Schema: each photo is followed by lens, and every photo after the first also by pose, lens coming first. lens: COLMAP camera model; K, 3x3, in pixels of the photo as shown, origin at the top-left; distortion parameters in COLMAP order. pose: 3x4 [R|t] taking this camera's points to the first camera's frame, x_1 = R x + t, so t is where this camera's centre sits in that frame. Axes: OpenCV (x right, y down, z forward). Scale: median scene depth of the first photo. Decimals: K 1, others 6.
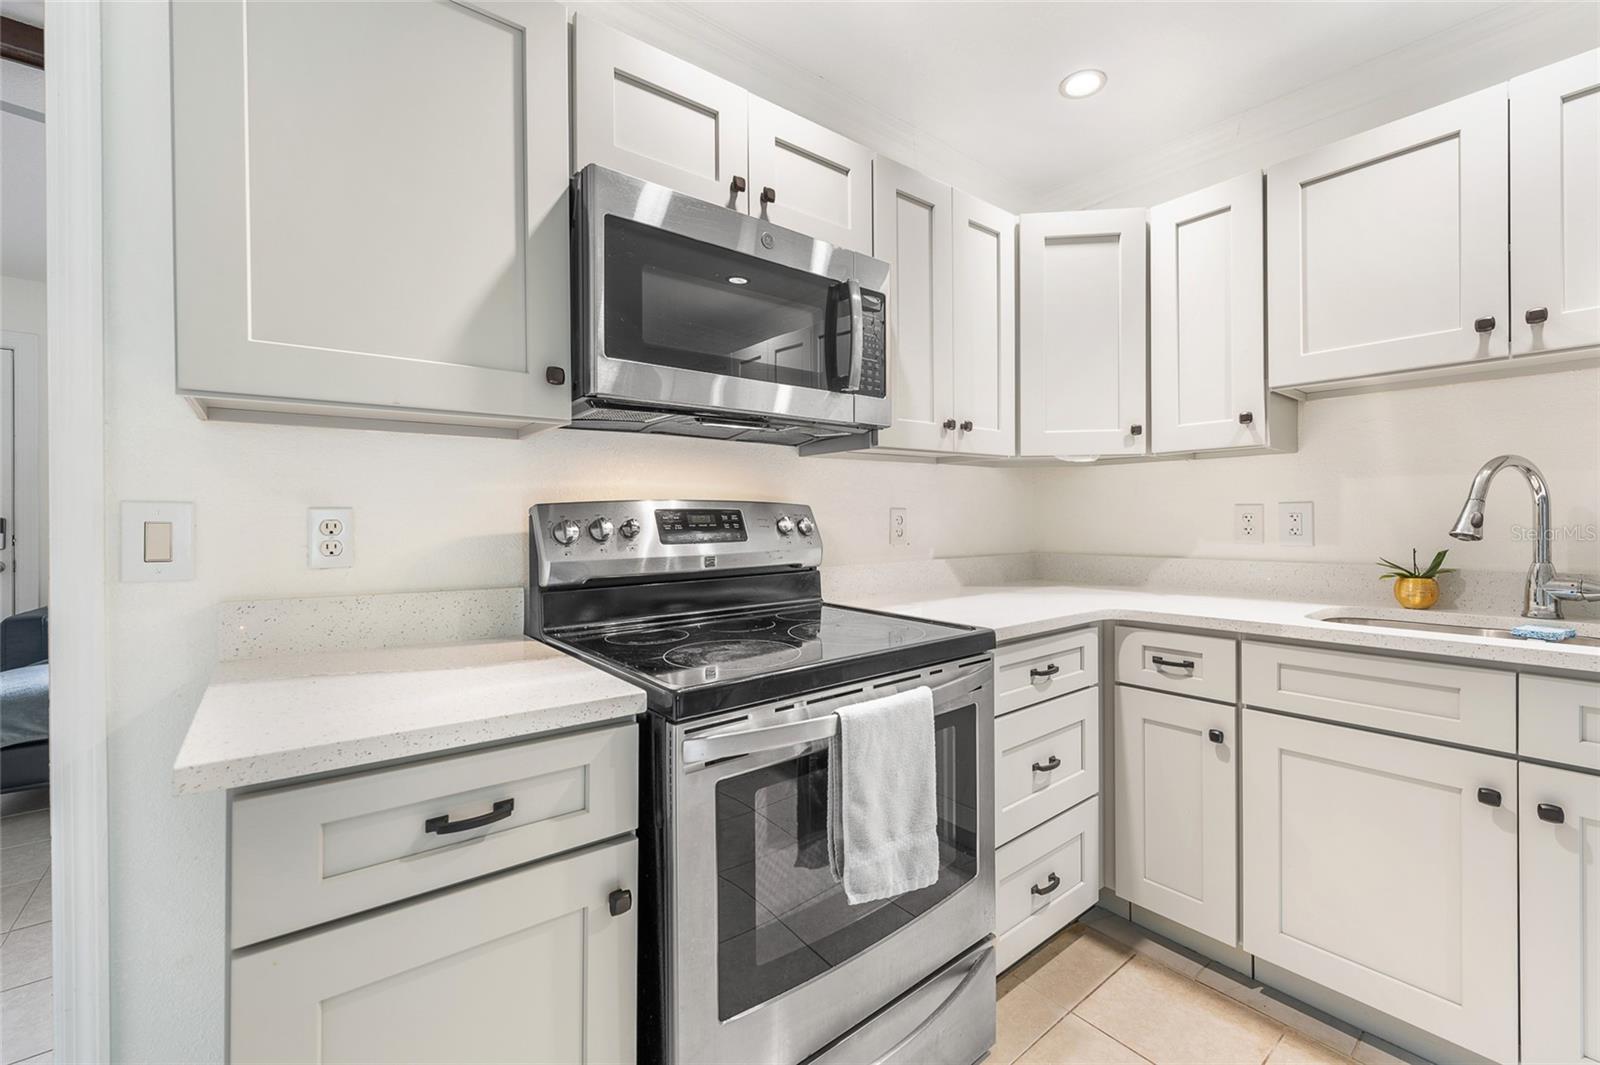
lens RADIAL K [[661.8, 0, 813.4], [0, 661.8, 520.0], [0, 0, 1]] dist [0.000090, -0.000020]
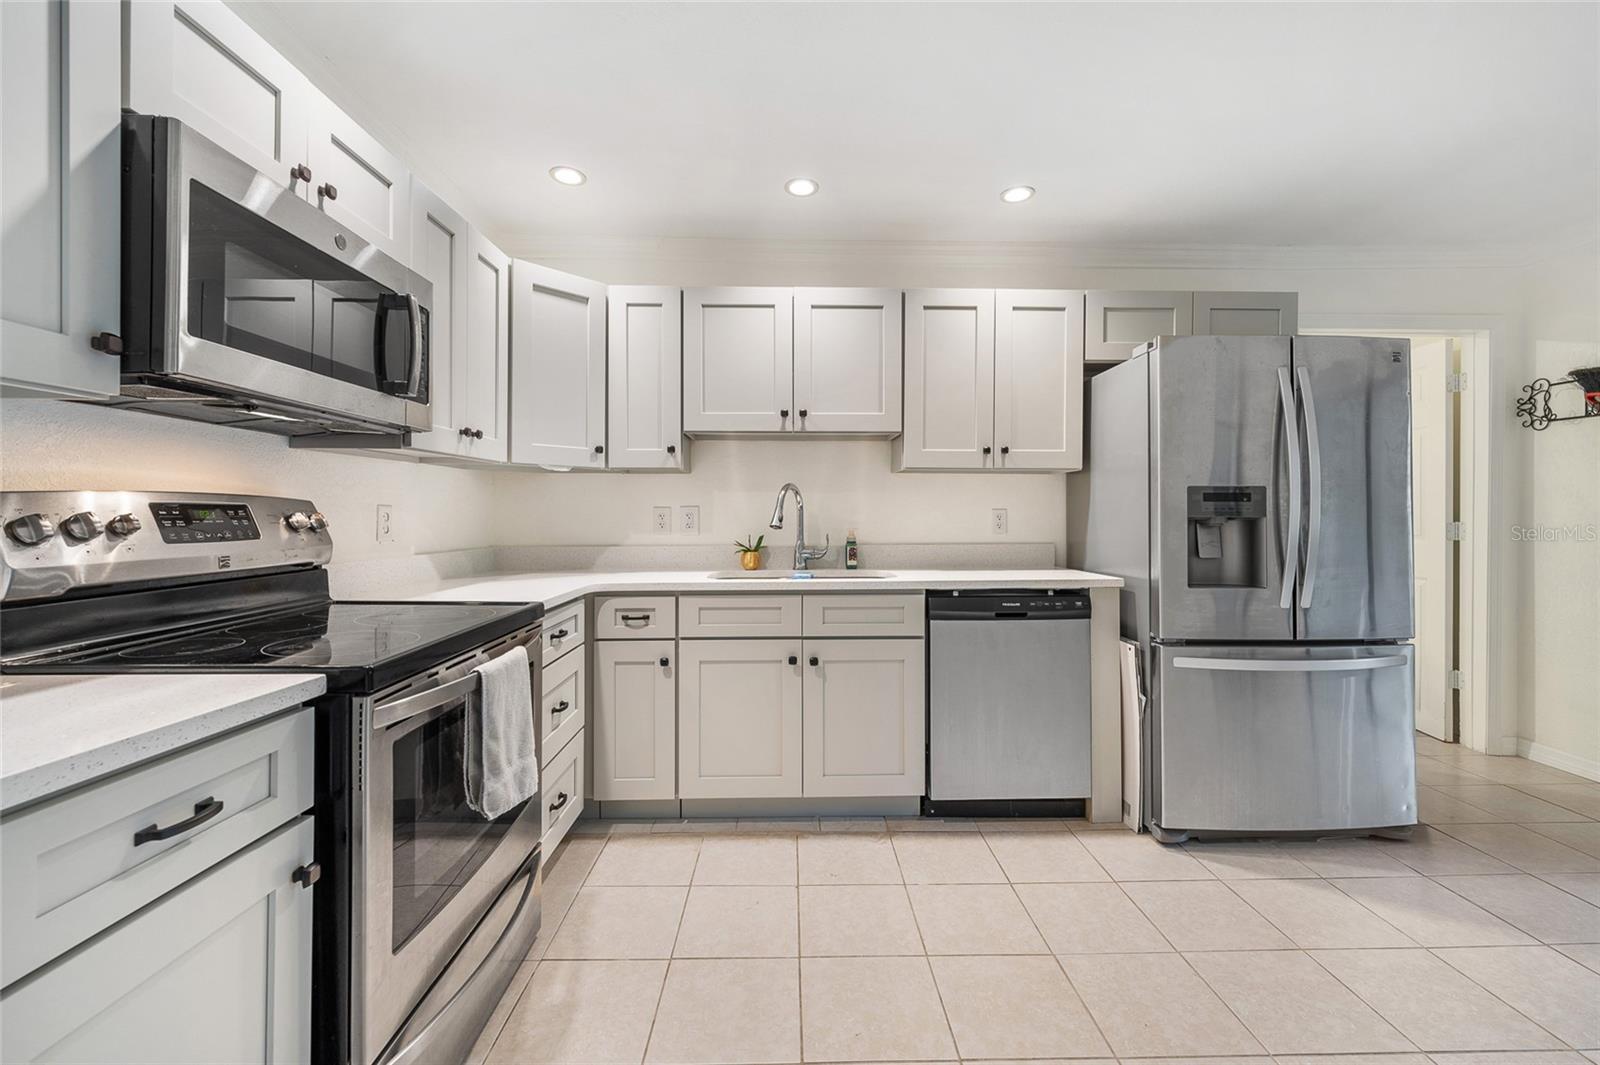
lens RADIAL K [[652.0, 0, 804.2], [0, 652.0, 513.3], [0, 0, 1]] dist [-0.000633, -0.000156]
pose [[0.613260, 0.008573, 0.789834, -0.368024], [-0.001626, 0.999953, -0.009591, 0.004158], [-0.789879, 0.004598, 0.613245, -0.156220]]
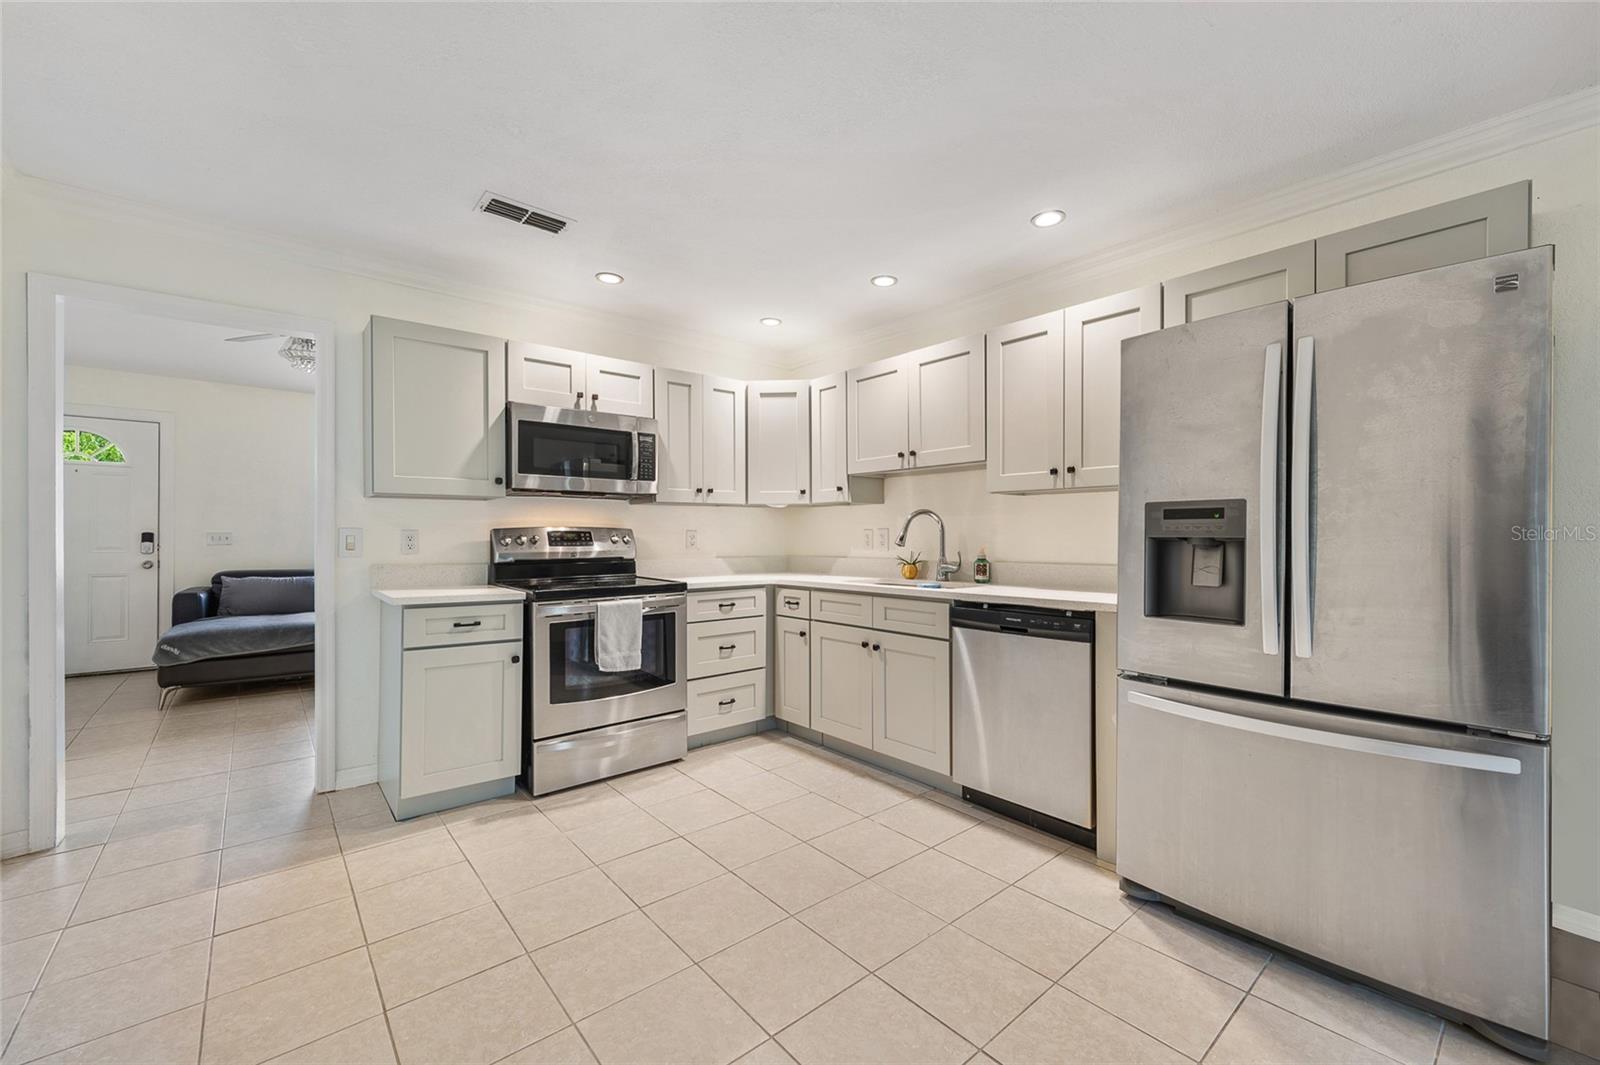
lens RADIAL K [[641.8, 0, 804.6], [0, 641.8, 535.9], [0, 0, 1]] dist [0.000844, -0.000075]
pose [[0.999751, 0.004666, 0.021813, 0.572376], [-0.004616, 0.999987, -0.002345, 0.000965], [-0.021824, 0.002244, 0.999759, -1.173408]]
